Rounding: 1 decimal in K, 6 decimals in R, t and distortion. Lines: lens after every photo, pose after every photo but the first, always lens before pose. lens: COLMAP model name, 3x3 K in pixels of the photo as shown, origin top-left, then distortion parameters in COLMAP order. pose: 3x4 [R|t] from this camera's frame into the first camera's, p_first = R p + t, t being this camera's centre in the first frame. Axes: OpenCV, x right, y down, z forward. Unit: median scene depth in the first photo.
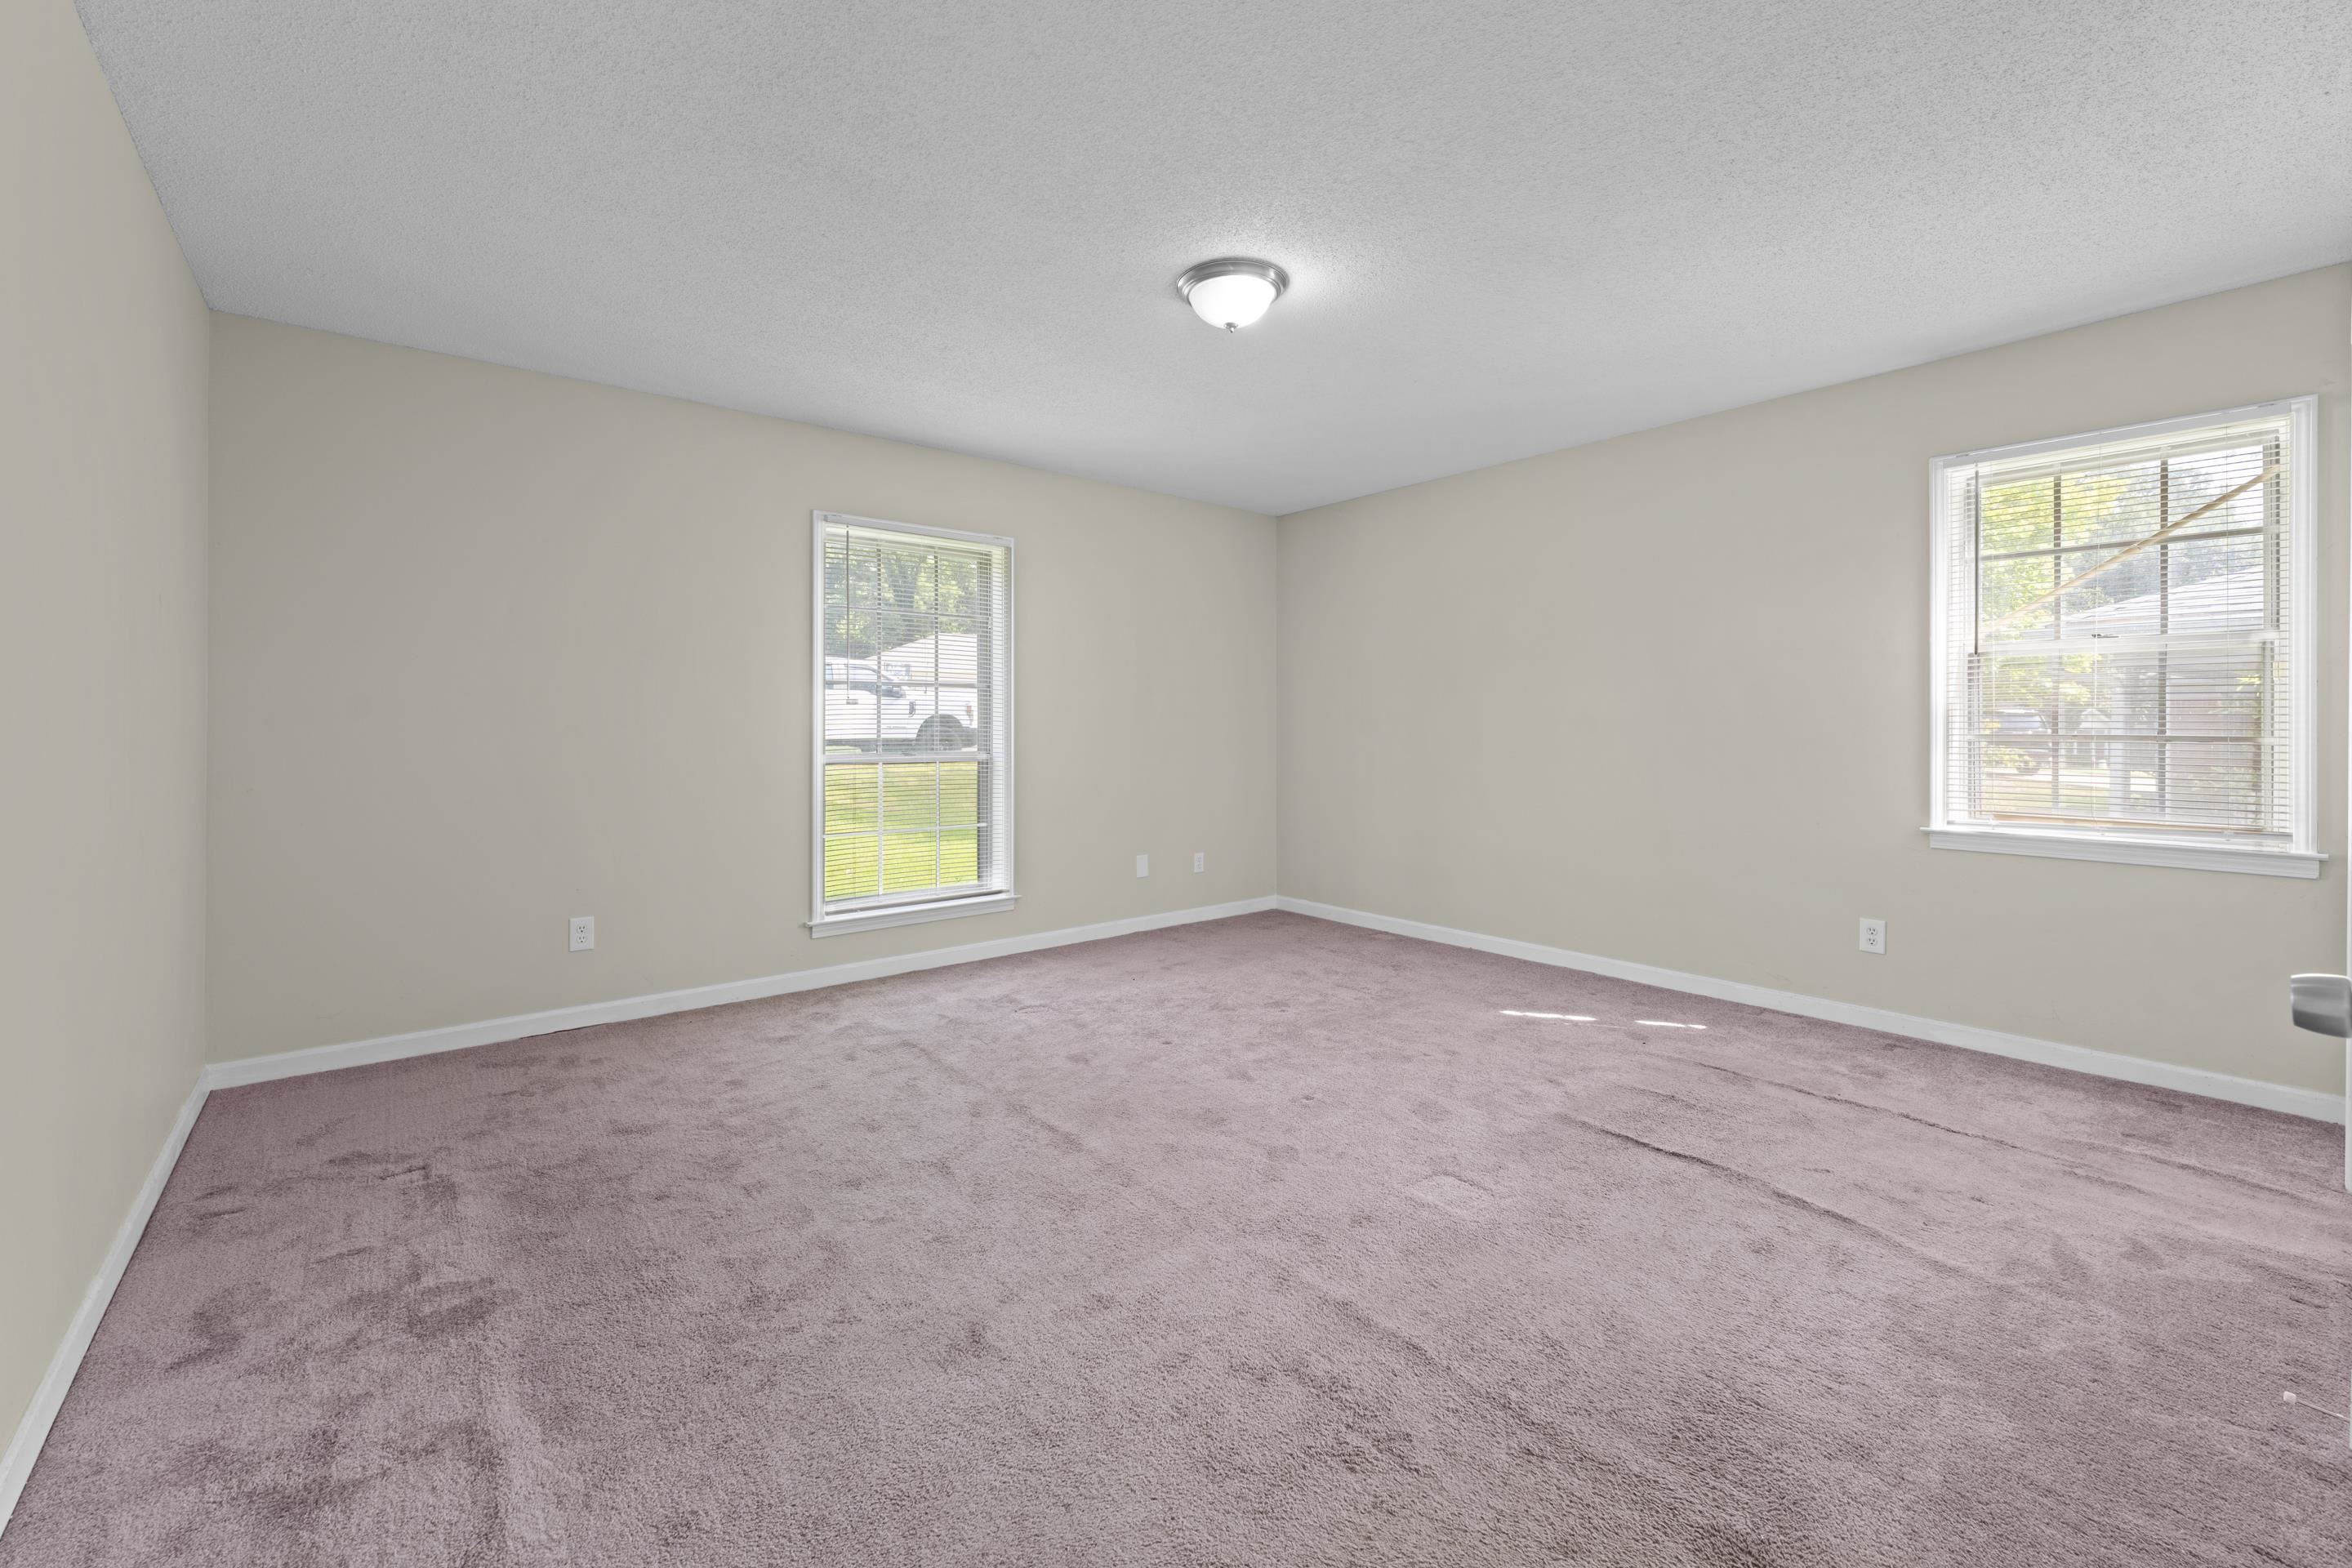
lens RADIAL K [[944.9, 0, 1175.0], [0, 944.9, 771.1], [0, 0, 1]] dist [-0.001787, -0.000905]
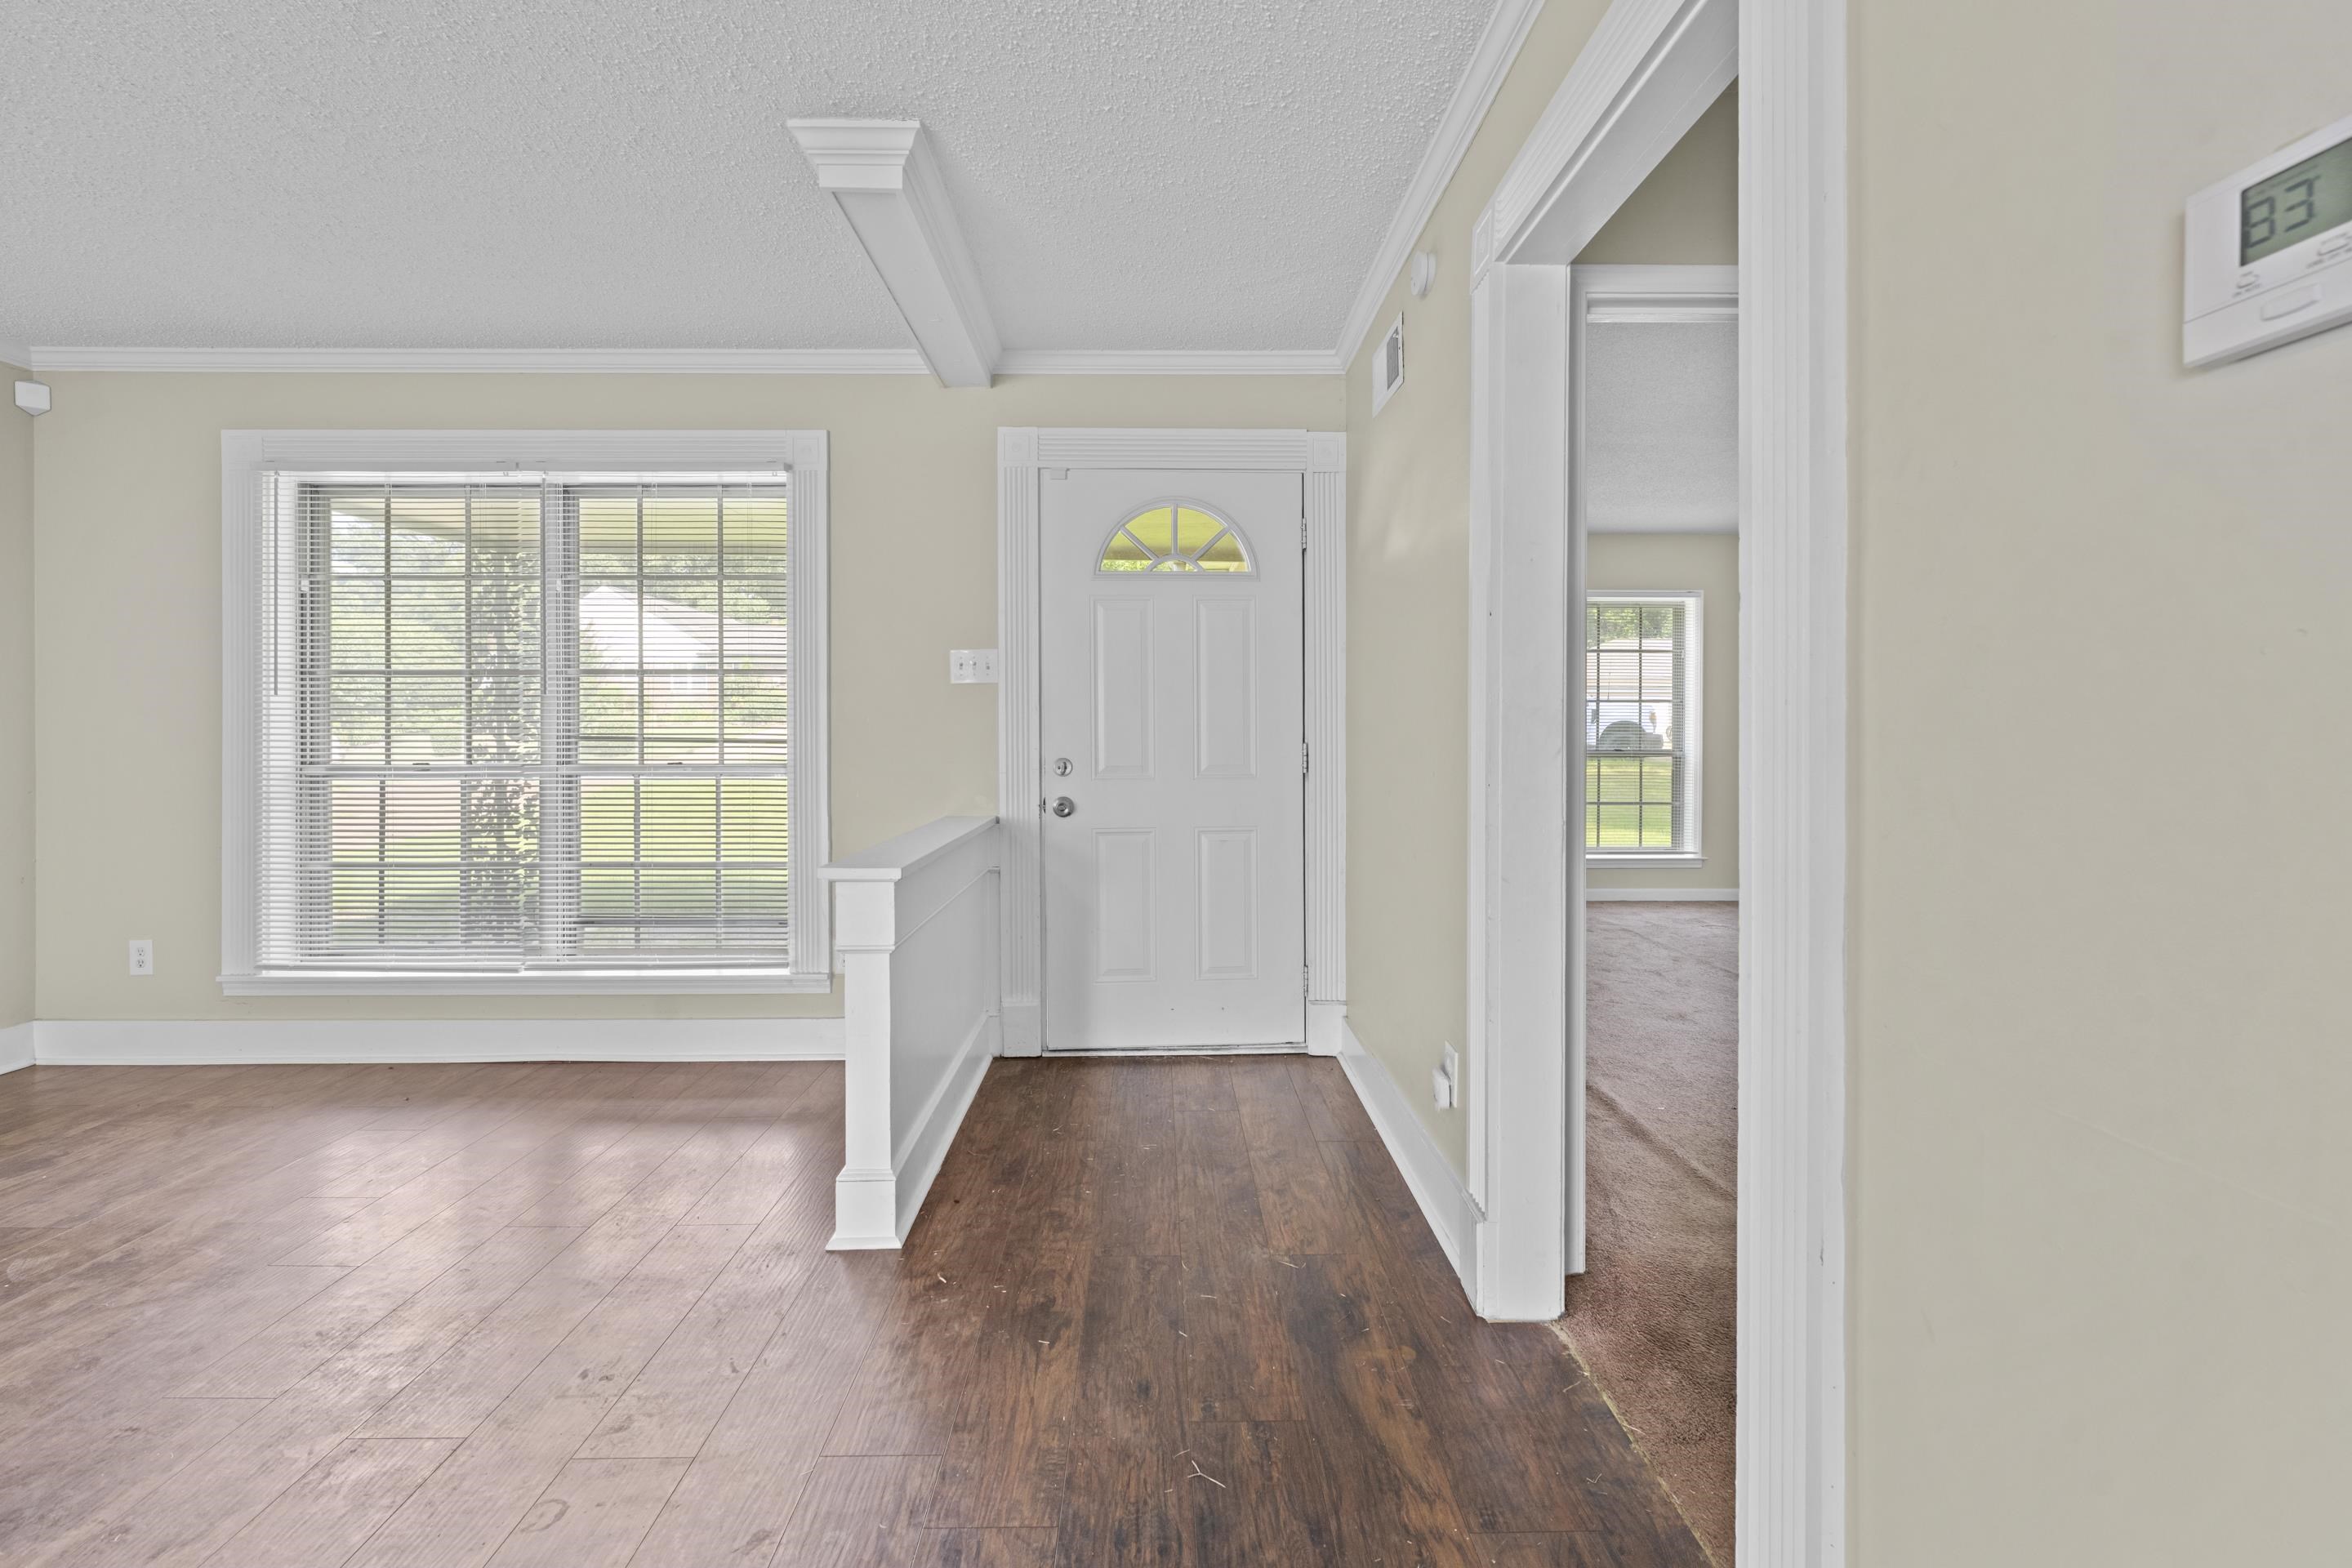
lens RADIAL K [[944.9, 0, 1171.7], [0, 944.9, 778.3], [0, 0, 1]] dist [-0.001787, -0.000905]
pose [[0.778712, 0.005835, -0.627354, 0.100072], [-0.008503, 0.999963, -0.001255, 0.032616], [0.627324, 0.006311, 0.778733, -0.611724]]
